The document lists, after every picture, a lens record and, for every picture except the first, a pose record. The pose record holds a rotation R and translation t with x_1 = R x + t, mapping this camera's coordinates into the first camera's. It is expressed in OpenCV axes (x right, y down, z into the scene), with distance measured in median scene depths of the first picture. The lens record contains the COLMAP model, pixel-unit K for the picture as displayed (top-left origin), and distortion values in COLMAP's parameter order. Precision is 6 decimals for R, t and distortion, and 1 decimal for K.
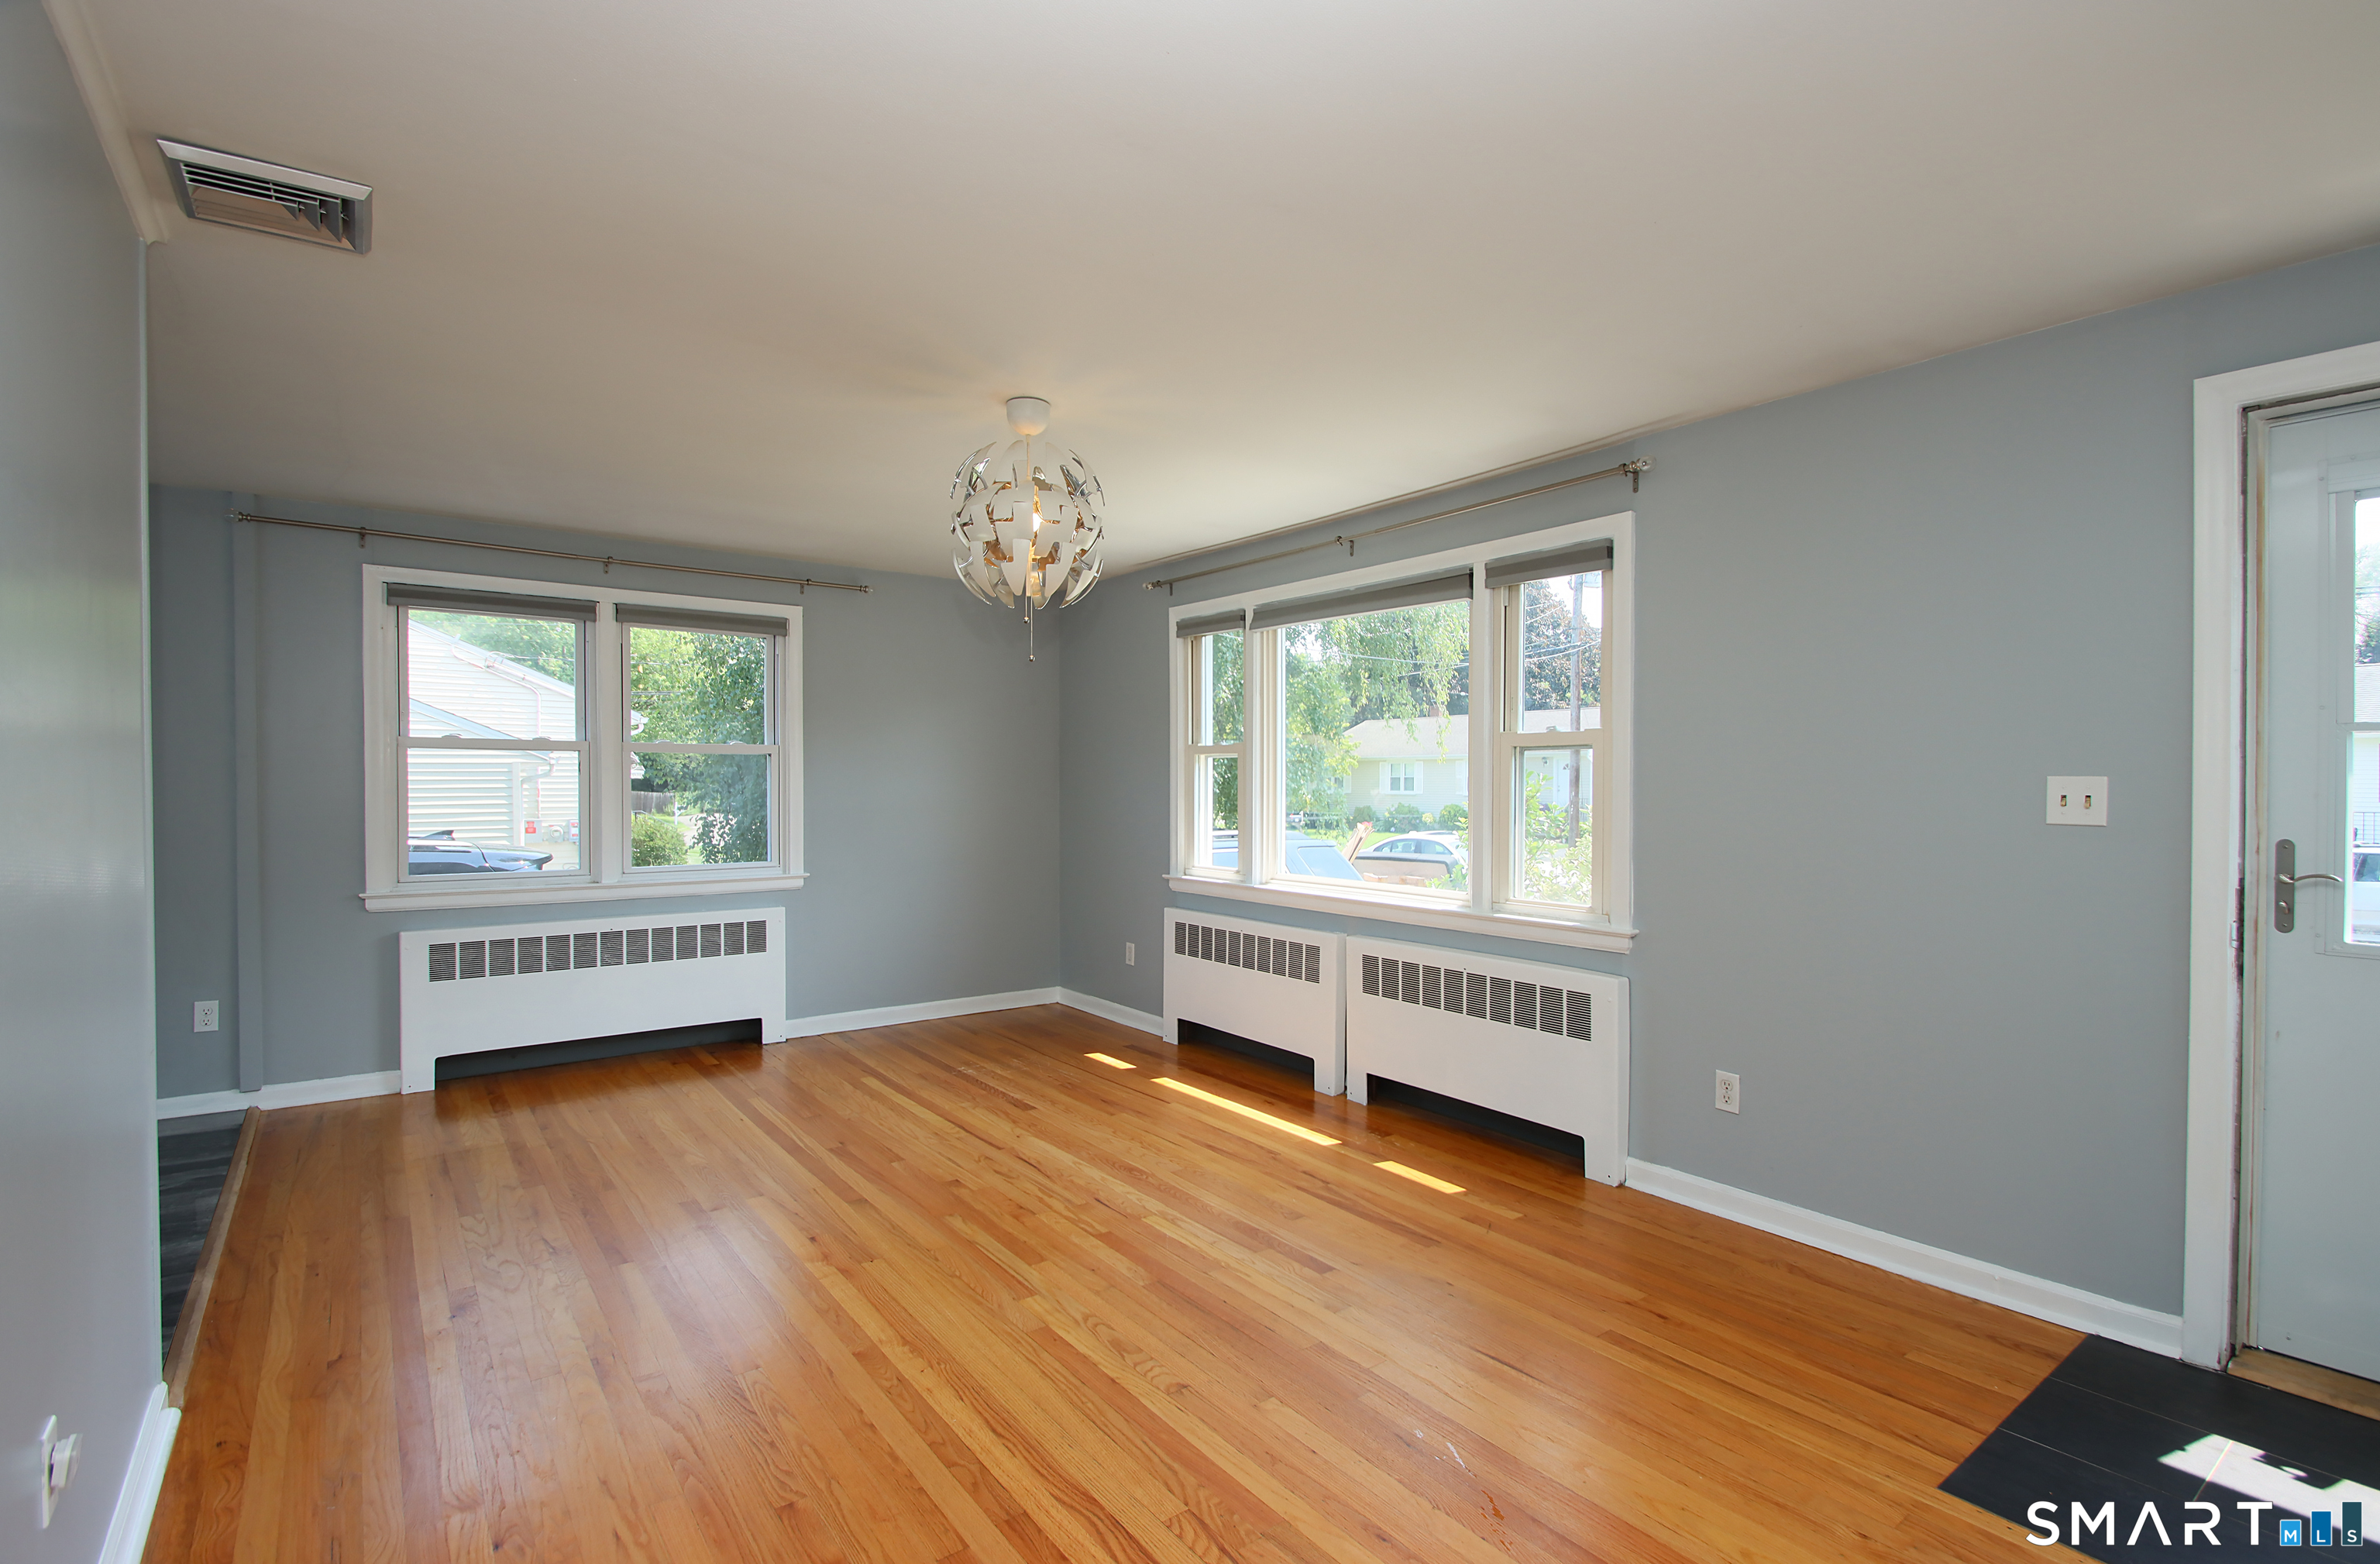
lens RADIAL K [[1091.2, 0, 1209.8], [0, 1091.2, 794.0], [0, 0, 1]] dist [-0.004254, -0.009376]
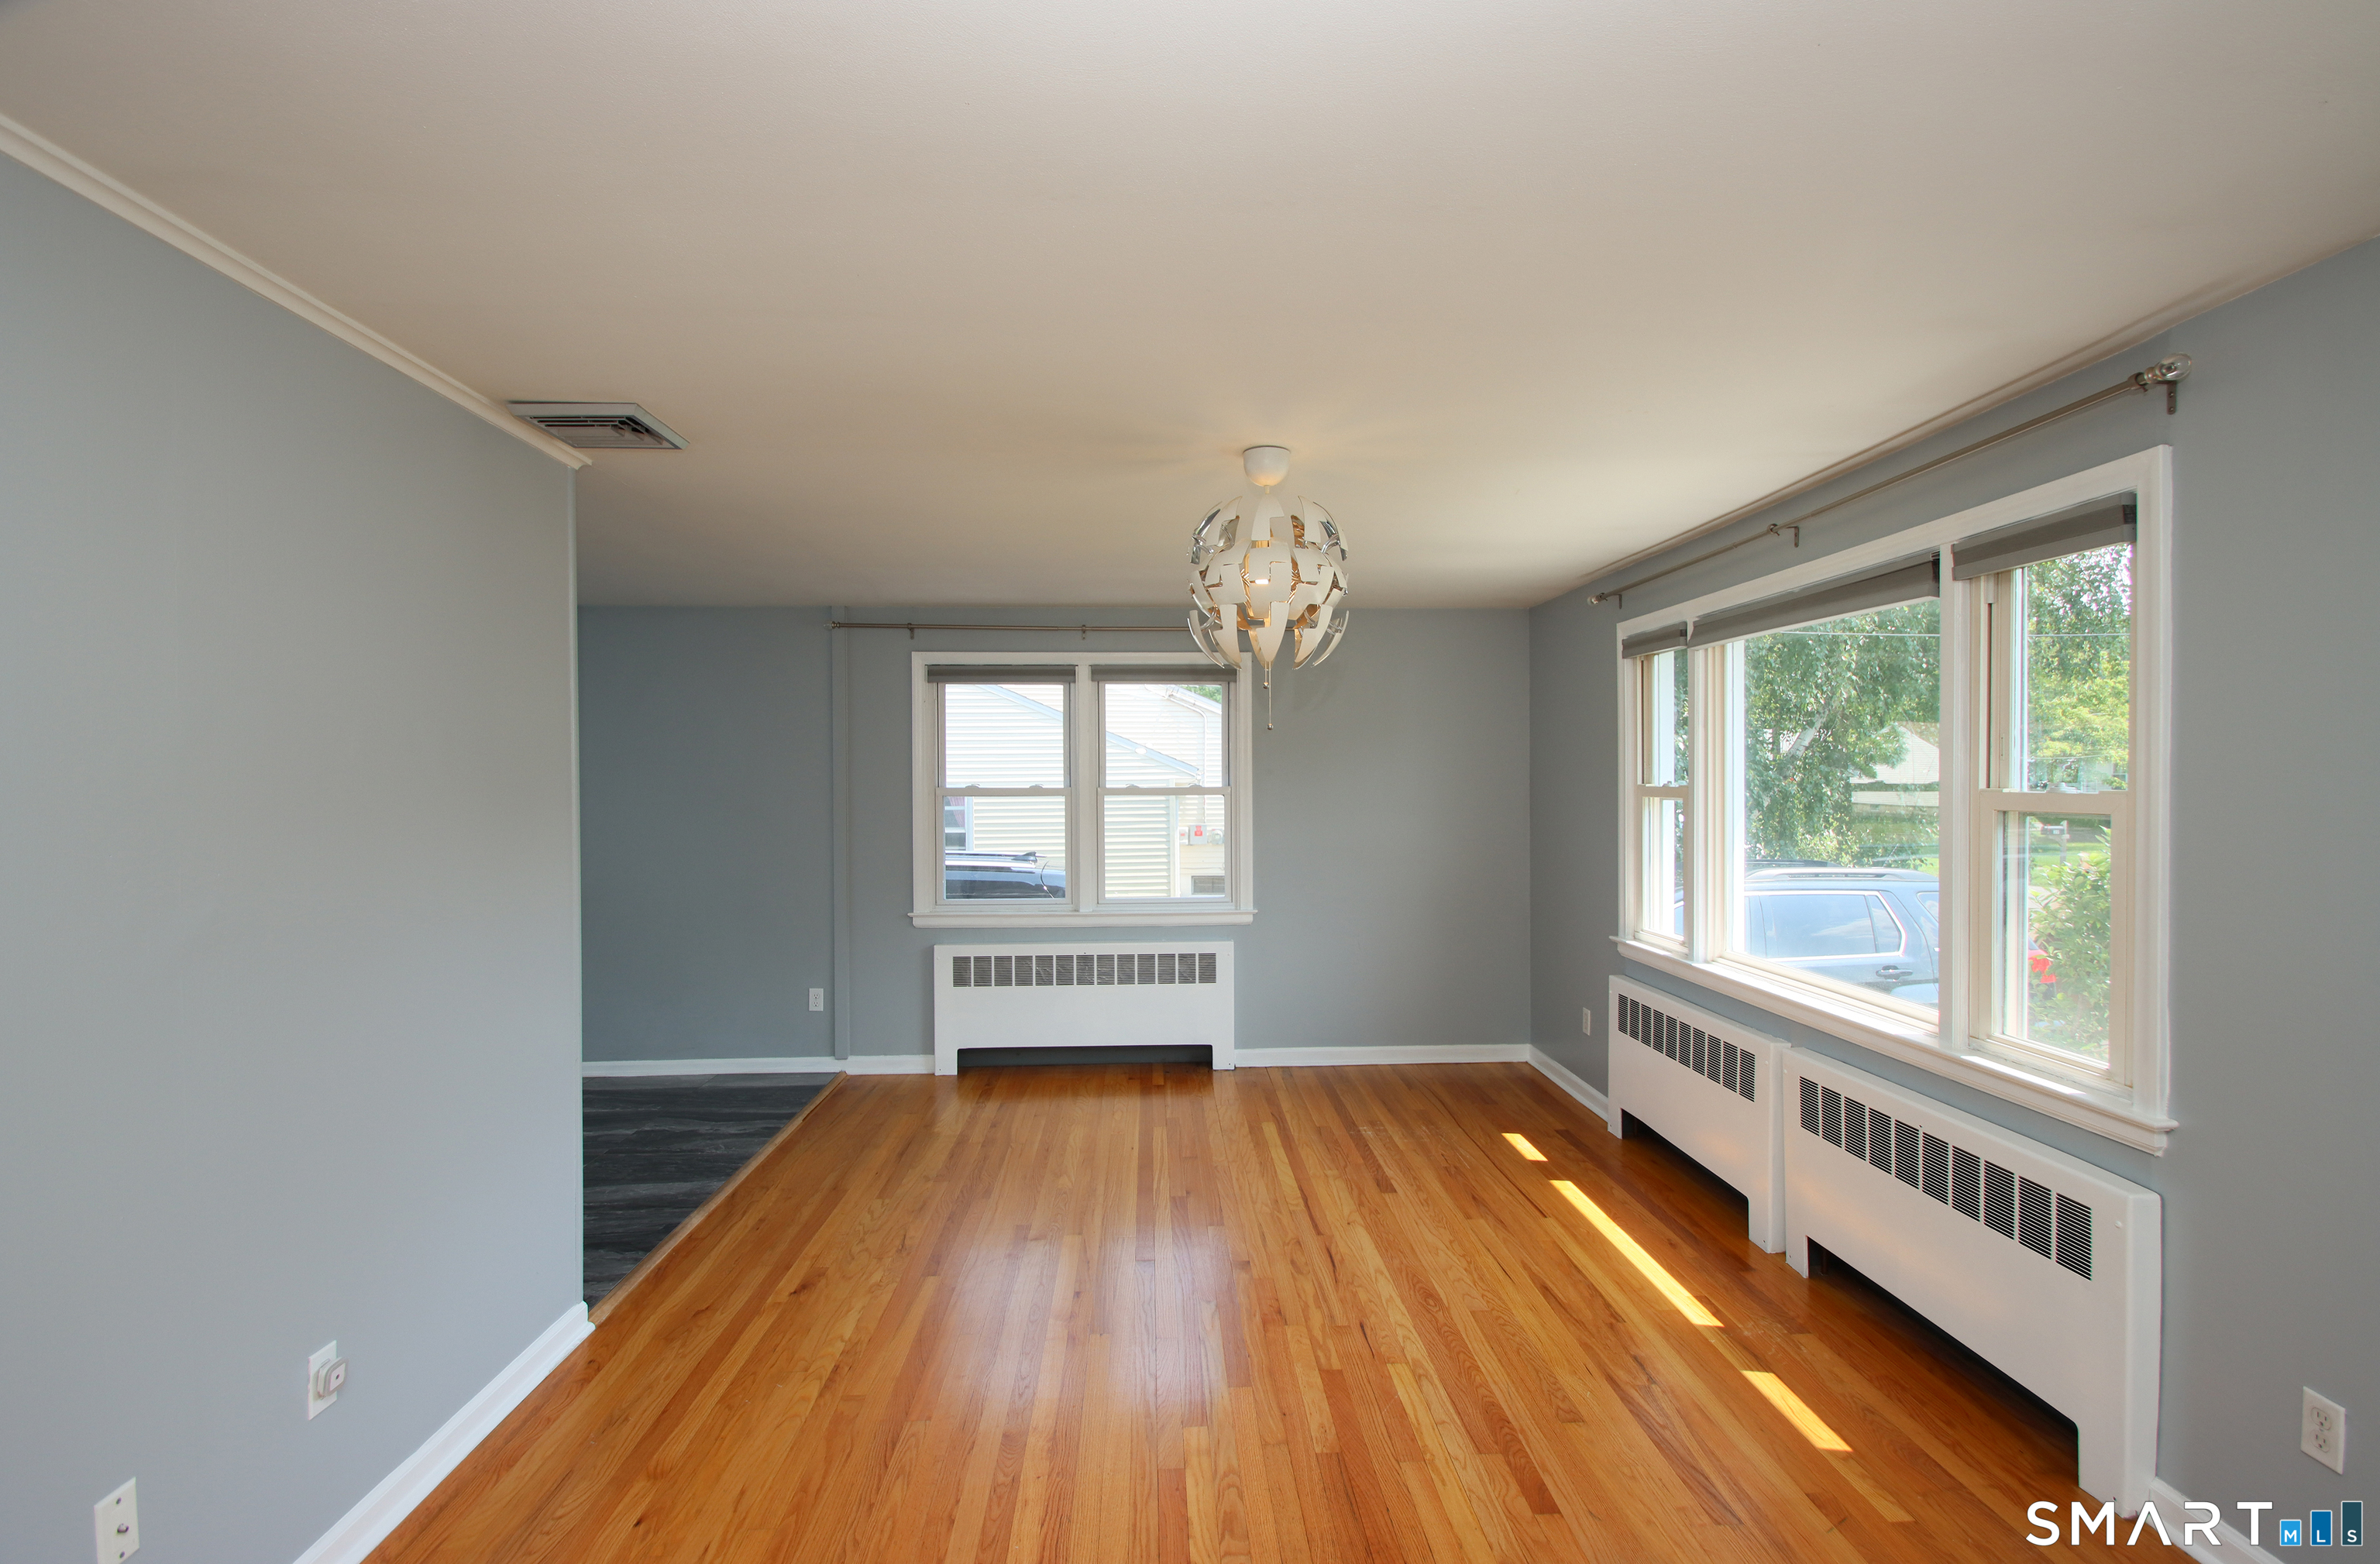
lens RADIAL K [[1091.2, 0, 1197.8], [0, 1091.2, 801.1], [0, 0, 1]] dist [-0.004254, -0.009376]
pose [[0.824731, 0.003214, -0.565517, 0.222540], [0.000782, 0.999976, 0.006824, -0.048928], [0.565525, -0.006070, 0.824709, 0.146686]]
